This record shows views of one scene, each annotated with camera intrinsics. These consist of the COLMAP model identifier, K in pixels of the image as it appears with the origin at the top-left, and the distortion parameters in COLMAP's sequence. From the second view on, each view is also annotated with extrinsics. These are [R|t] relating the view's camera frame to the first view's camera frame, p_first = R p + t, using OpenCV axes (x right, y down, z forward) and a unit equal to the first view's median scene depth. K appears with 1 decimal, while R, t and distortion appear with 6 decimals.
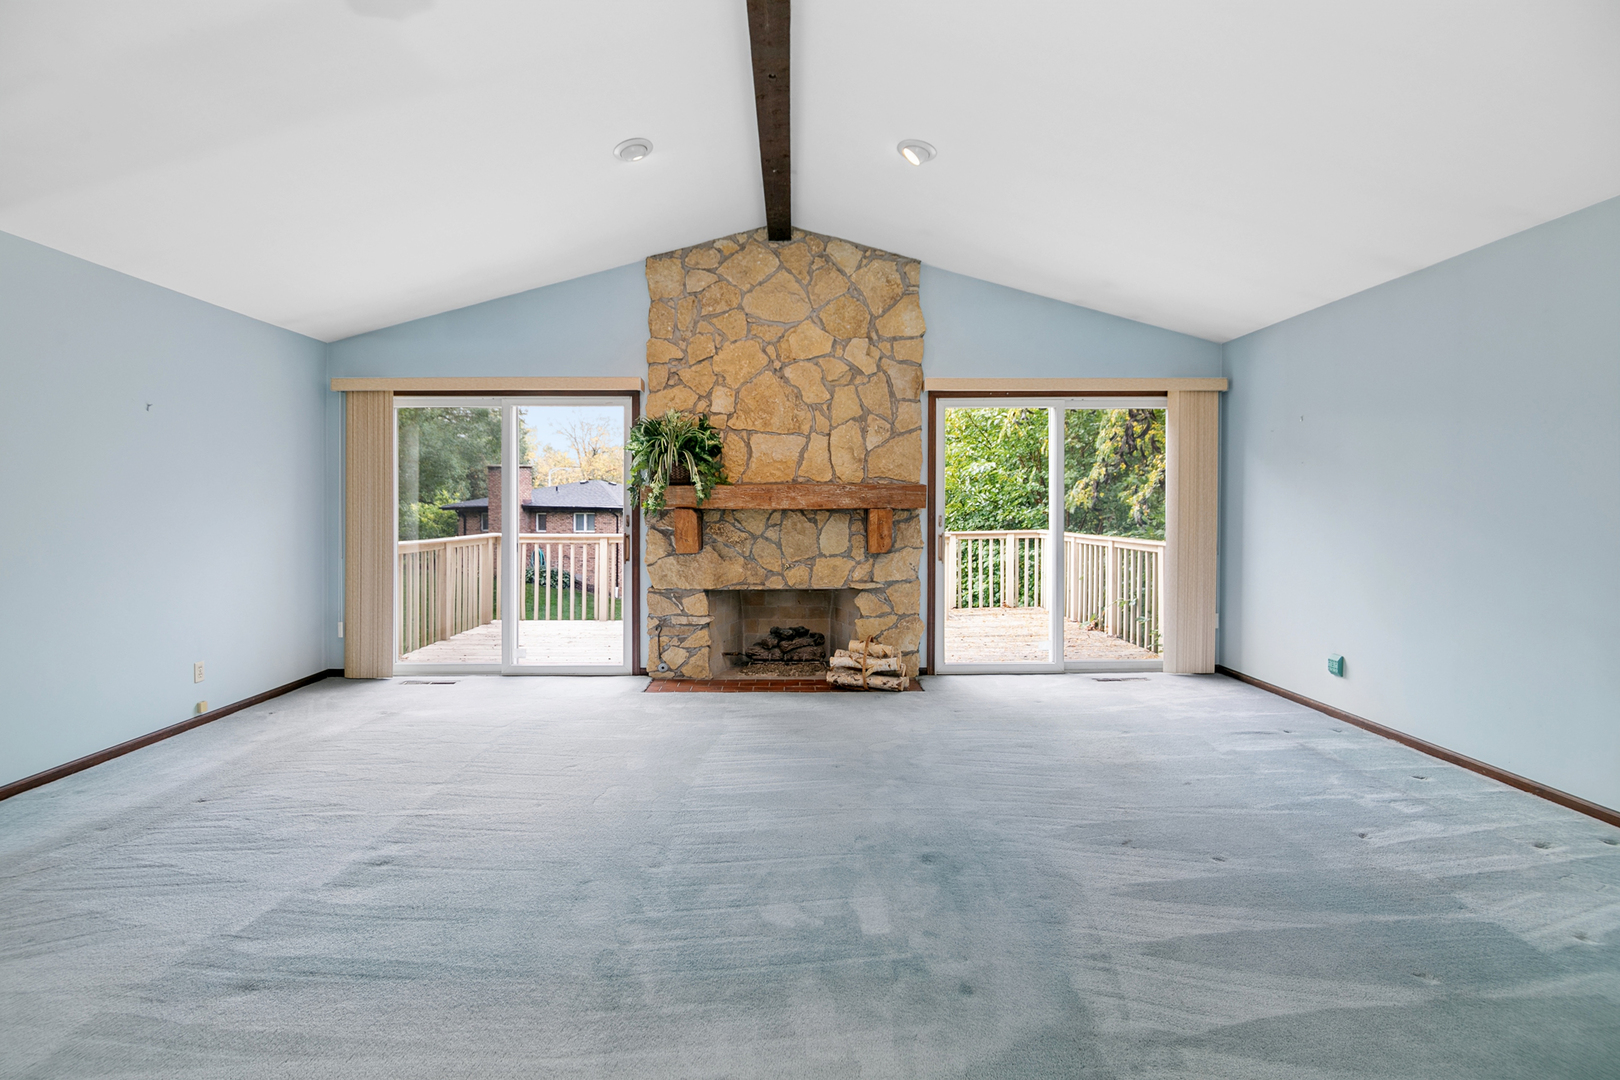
lens RADIAL K [[742.3, 0, 799.6], [0, 742.3, 508.5], [0, 0, 1]] dist [0.002616, -0.005936]
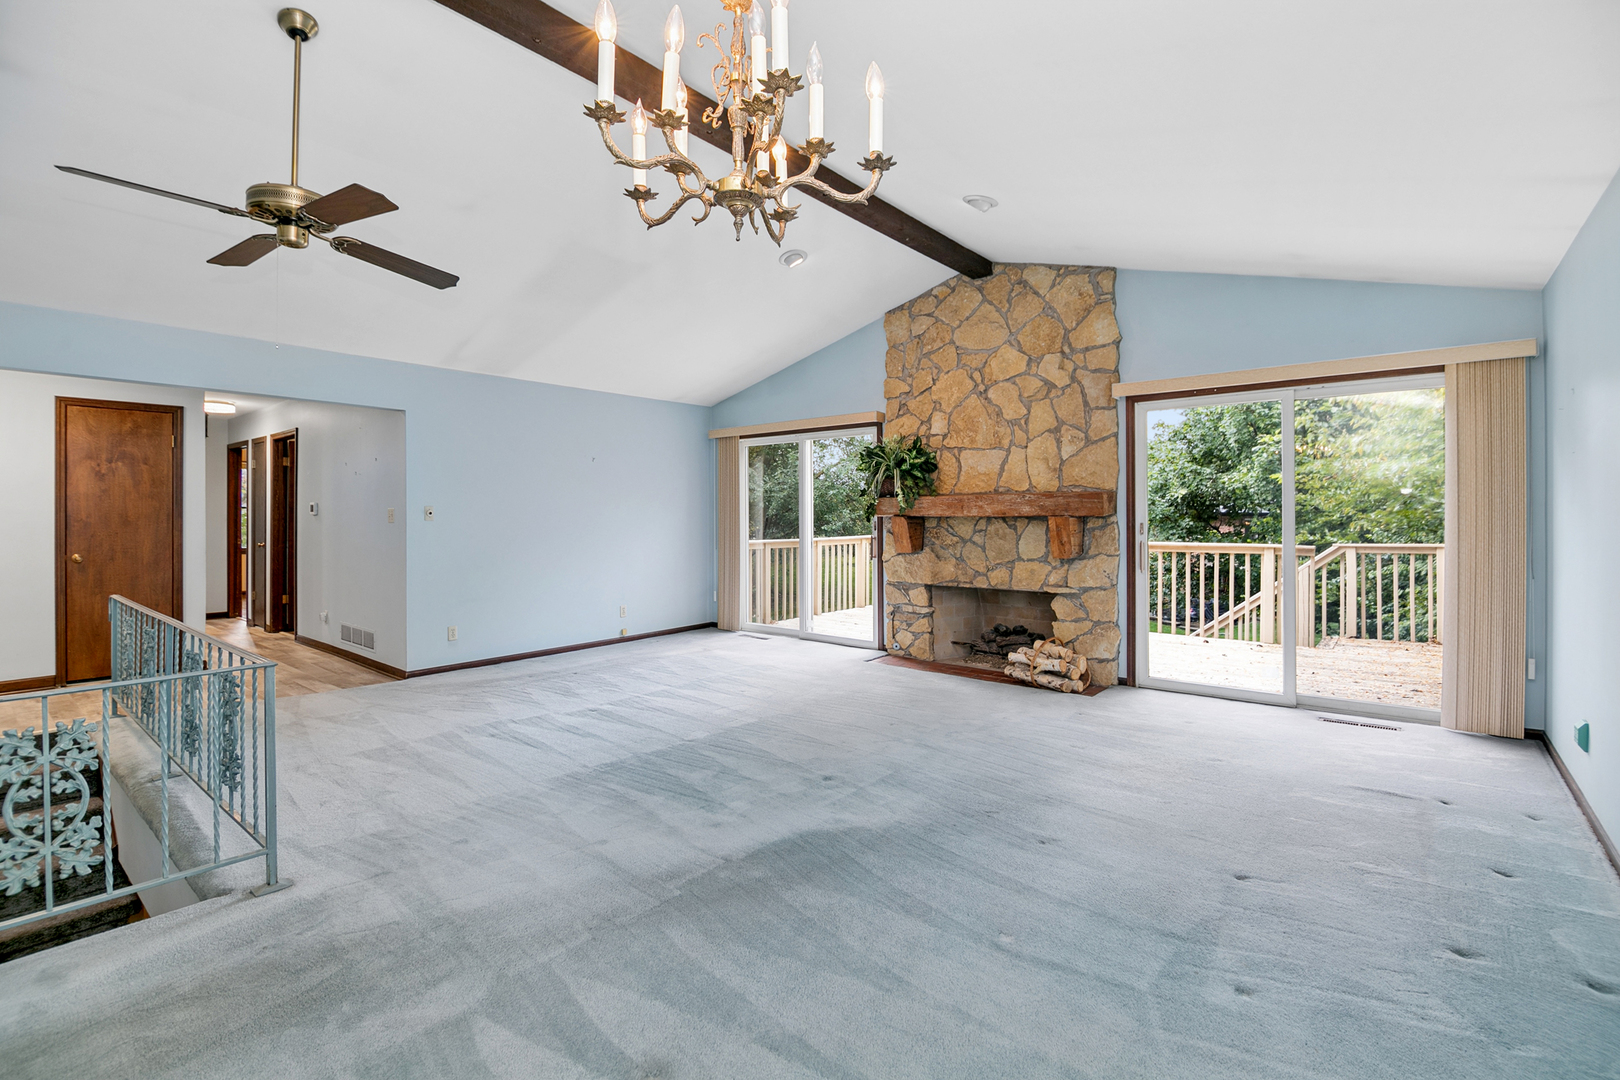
lens RADIAL K [[742.3, 0, 795.5], [0, 742.3, 504.5], [0, 0, 1]] dist [0.002616, -0.005936]
pose [[0.752676, -0.010639, -0.658305, 0.495064], [0.002239, 0.999905, -0.013600, -0.002635], [0.658387, 0.008762, 0.752628, -0.028256]]
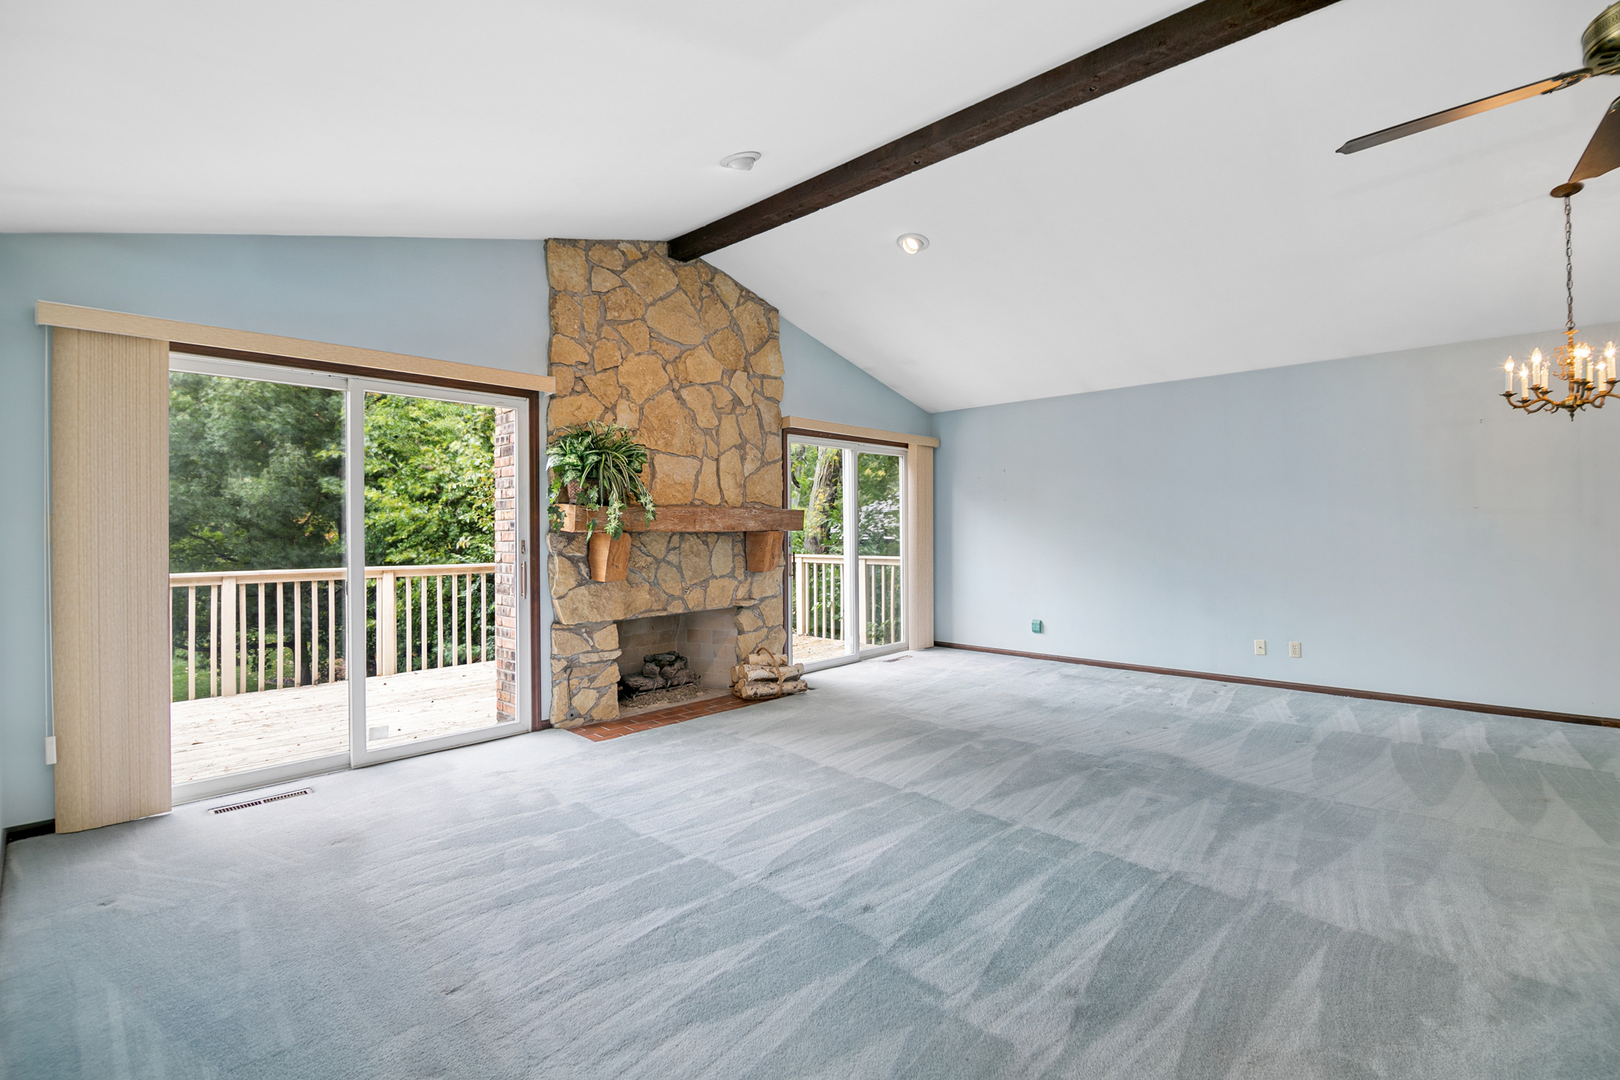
lens RADIAL K [[742.3, 0, 813.7], [0, 742.3, 529.8], [0, 0, 1]] dist [0.002616, -0.005936]
pose [[0.688738, -0.002524, 0.725006, -0.617755], [0.009852, 0.999934, -0.005879, 0.005446], [-0.724943, 0.011192, 0.688718, 0.193059]]
